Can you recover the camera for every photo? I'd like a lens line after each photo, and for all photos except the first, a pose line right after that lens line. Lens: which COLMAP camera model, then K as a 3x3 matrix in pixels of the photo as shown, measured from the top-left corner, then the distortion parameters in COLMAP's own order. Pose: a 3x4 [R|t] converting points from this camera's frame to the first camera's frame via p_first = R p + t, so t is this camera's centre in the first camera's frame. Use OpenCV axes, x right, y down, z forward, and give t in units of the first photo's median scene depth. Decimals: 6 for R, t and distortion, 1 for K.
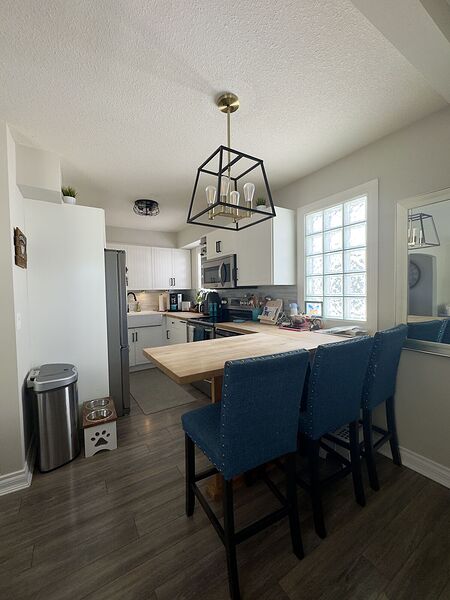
lens RADIAL K [[244.0, 0, 225.0], [0, 244.0, 300.0], [0, 0, 1]] dist [-0.000226, 0.000023]
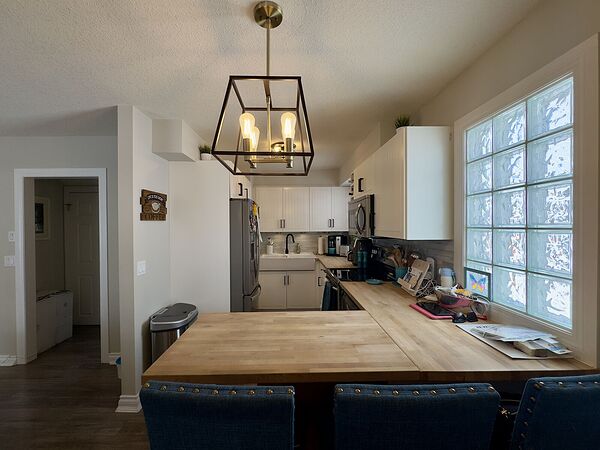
lens RADIAL K [[251.0, 0, 300.0], [0, 251.0, 225.0], [0, 0, 1]] dist [-0.000571, -0.000229]
pose [[0.852681, 0.012322, -0.522286, 0.302715], [-0.025259, 0.999525, -0.017656, -0.081469], [0.521820, 0.028247, 0.852588, 0.229497]]
